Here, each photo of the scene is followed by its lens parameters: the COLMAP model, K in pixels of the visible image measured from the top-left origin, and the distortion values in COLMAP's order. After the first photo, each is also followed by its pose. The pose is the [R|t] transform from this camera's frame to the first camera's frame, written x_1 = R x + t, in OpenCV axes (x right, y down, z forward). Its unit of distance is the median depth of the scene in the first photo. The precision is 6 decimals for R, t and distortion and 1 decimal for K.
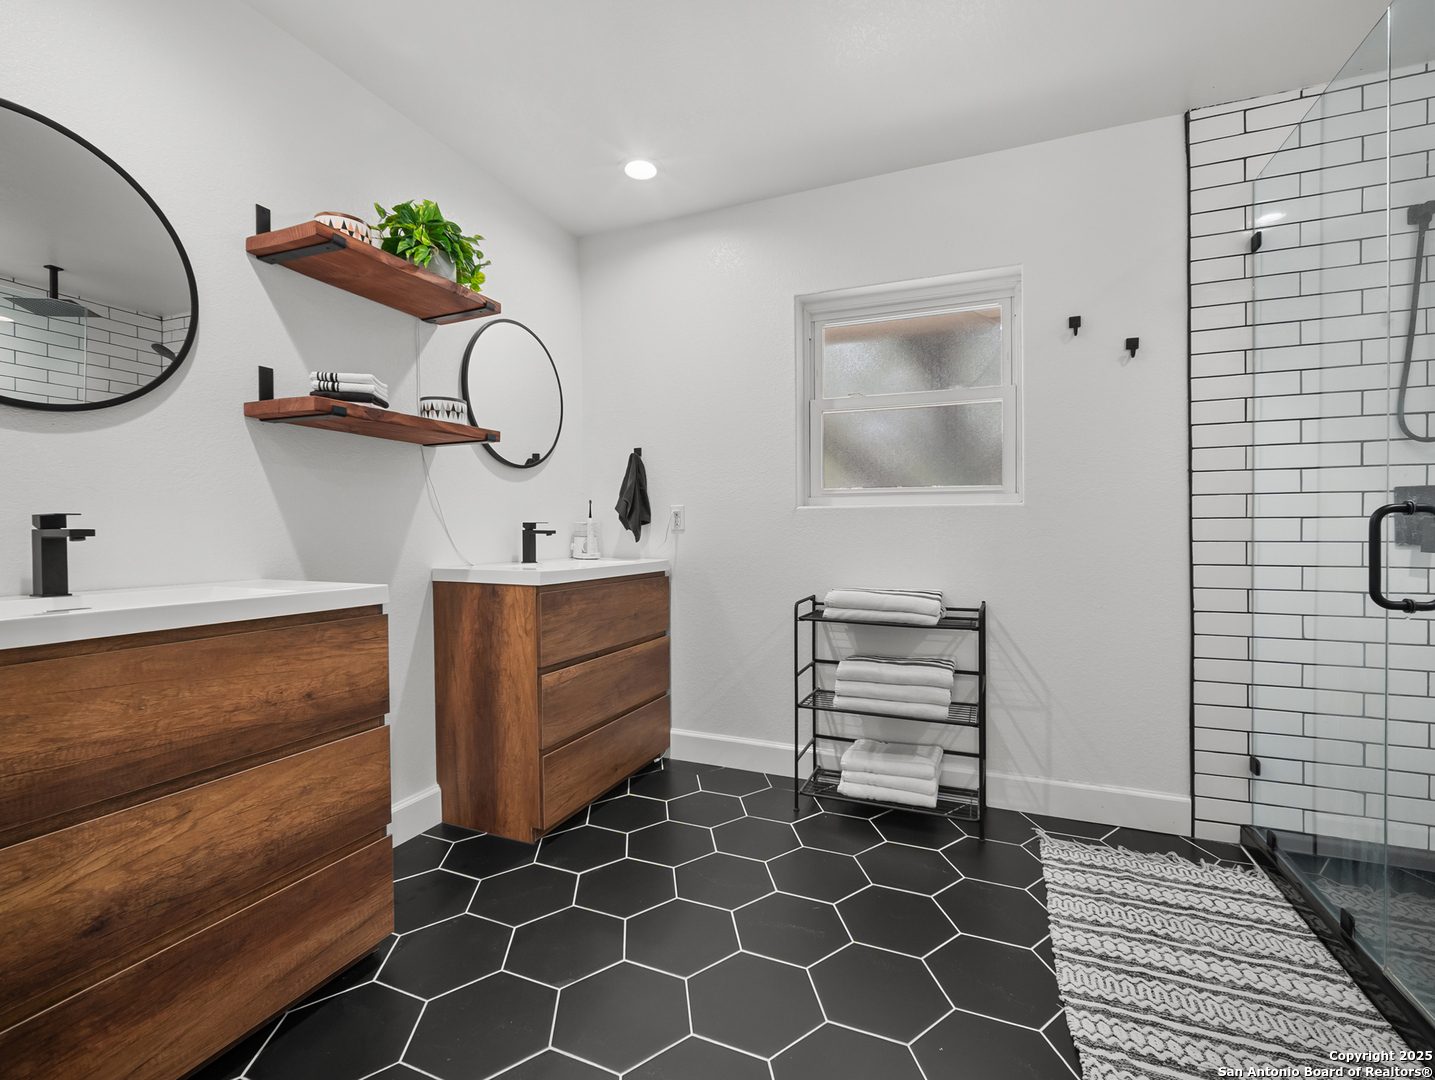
lens RADIAL K [[650.4, 0, 717.5], [0, 650.4, 540.0], [0, 0, 1]] dist [-0.014676, 0.006739]
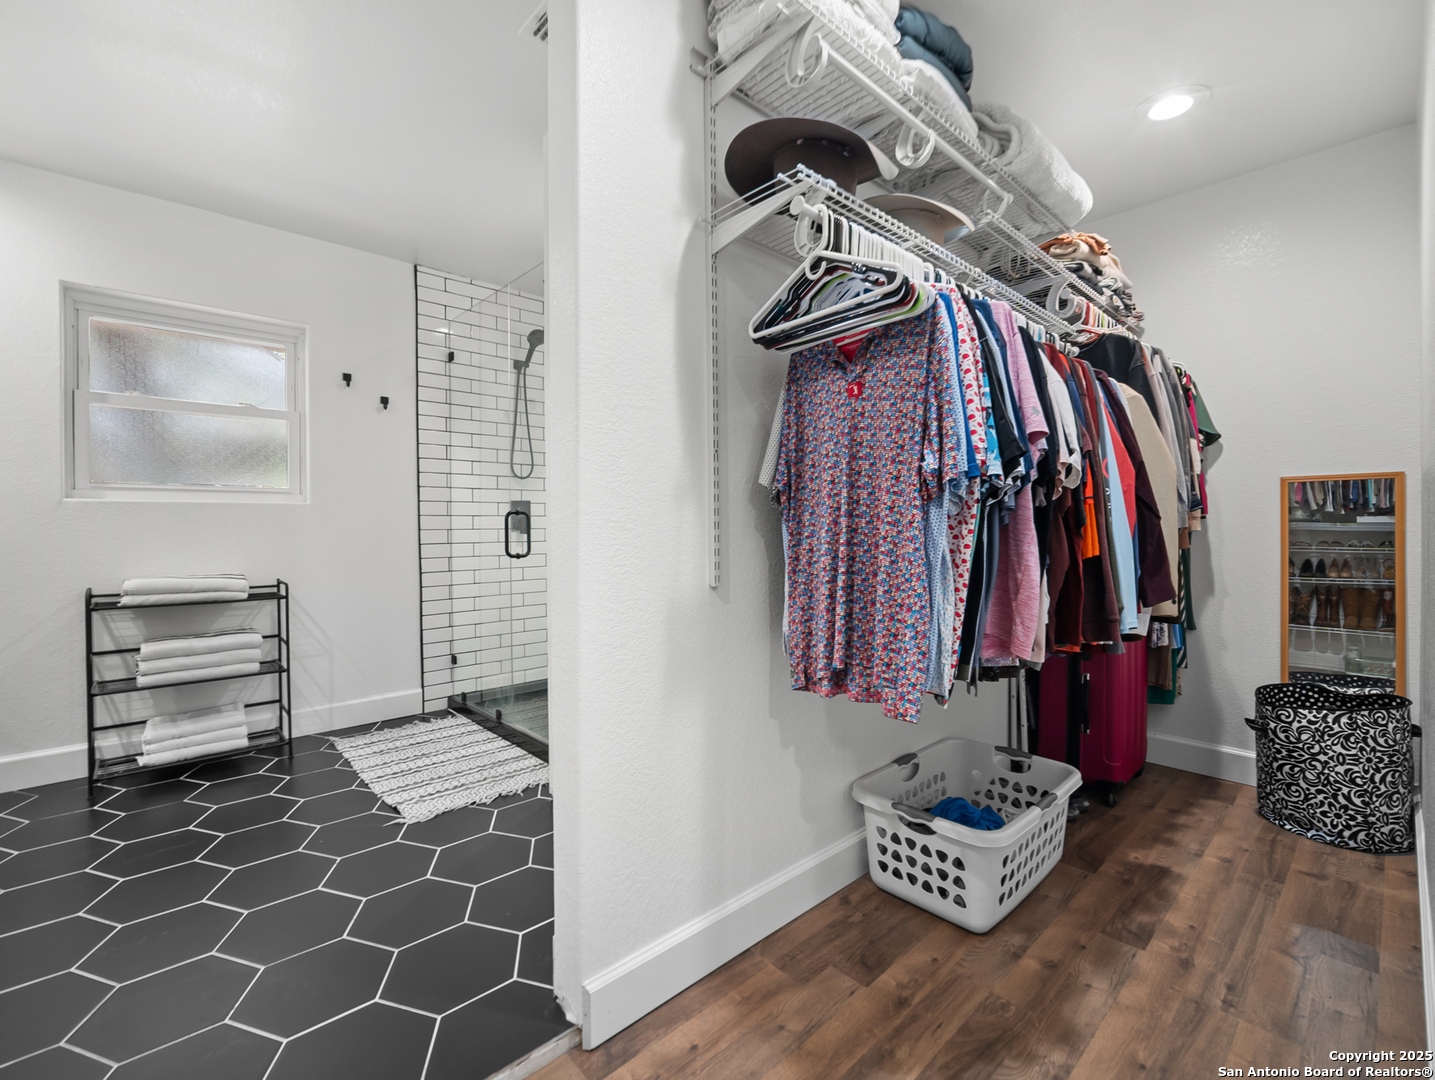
lens RADIAL K [[648.1, 0, 716.5], [0, 648.1, 523.7], [0, 0, 1]] dist [-0.012682, 0.001227]
pose [[0.423416, -0.000924, 0.905935, -0.429886], [0.014846, 0.999872, -0.005919, 0.007542], [-0.905814, 0.015956, 0.423375, -0.367477]]
